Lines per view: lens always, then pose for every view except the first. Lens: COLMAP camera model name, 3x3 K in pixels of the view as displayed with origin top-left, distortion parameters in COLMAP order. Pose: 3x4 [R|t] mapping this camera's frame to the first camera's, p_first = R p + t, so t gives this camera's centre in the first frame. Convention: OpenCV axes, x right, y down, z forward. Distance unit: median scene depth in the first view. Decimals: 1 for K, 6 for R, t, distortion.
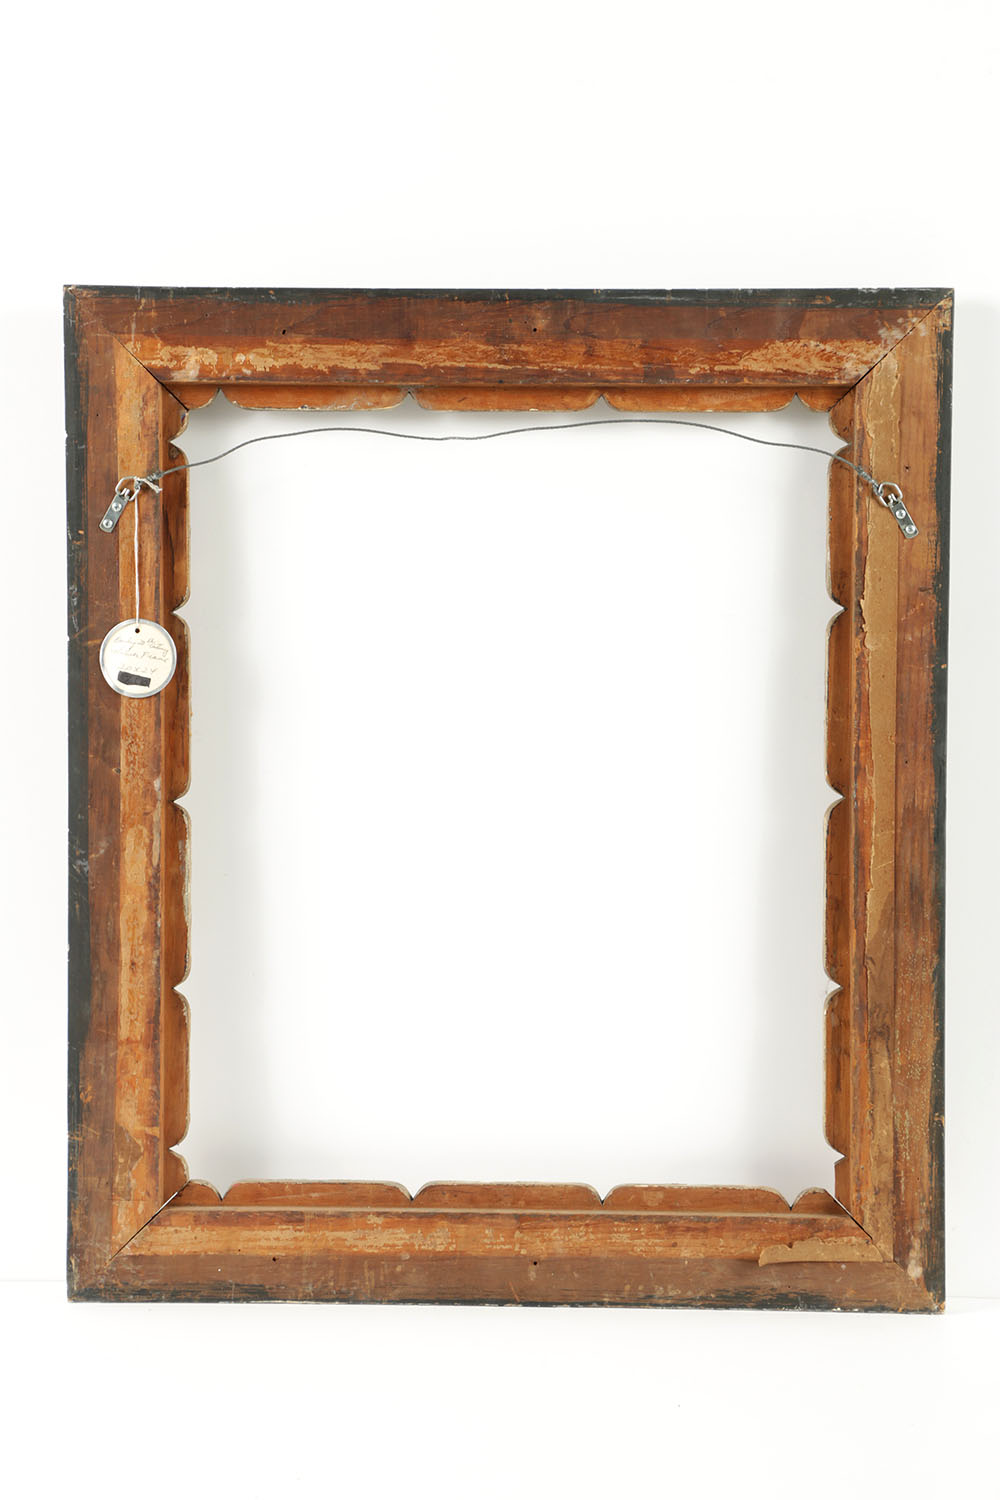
lens RADIAL K [[3266.0, 0, 508.9], [0, 3266.0, 752.2], [0, 0, 1]] dist [0.213361, 0.000000]
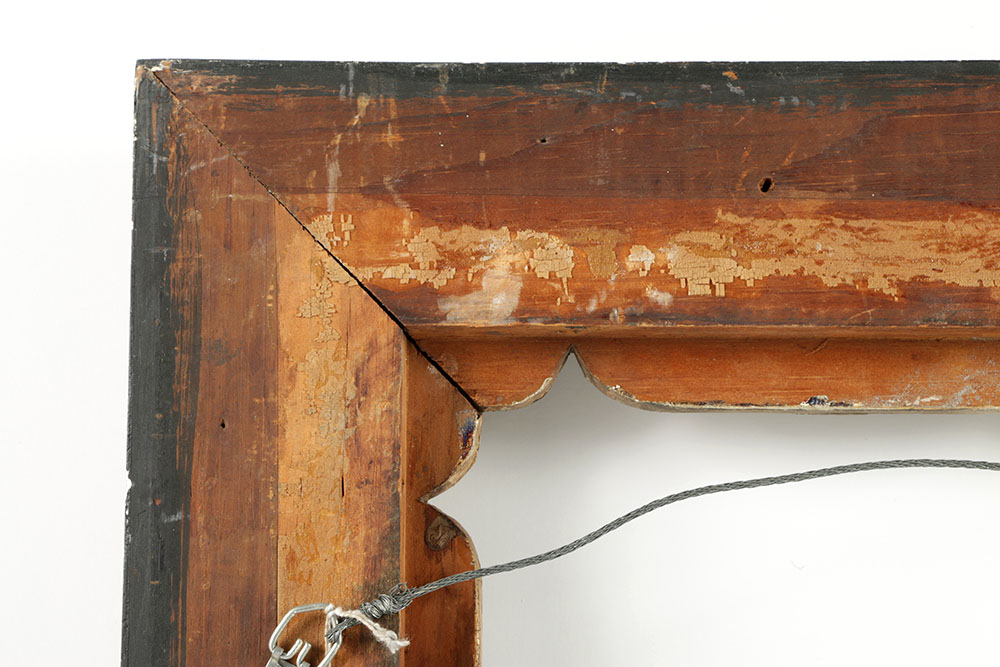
lens RADIAL K [[2177.3, 0, 497.9], [0, 2177.3, 329.3], [0, 0, 1]] dist [0.213361, 0.000000]
pose [[0.999990, 0.001665, 0.004168, -0.097704], [-0.000820, 0.980758, -0.195224, -0.067972], [-0.004413, 0.195218, 0.980750, 0.775707]]
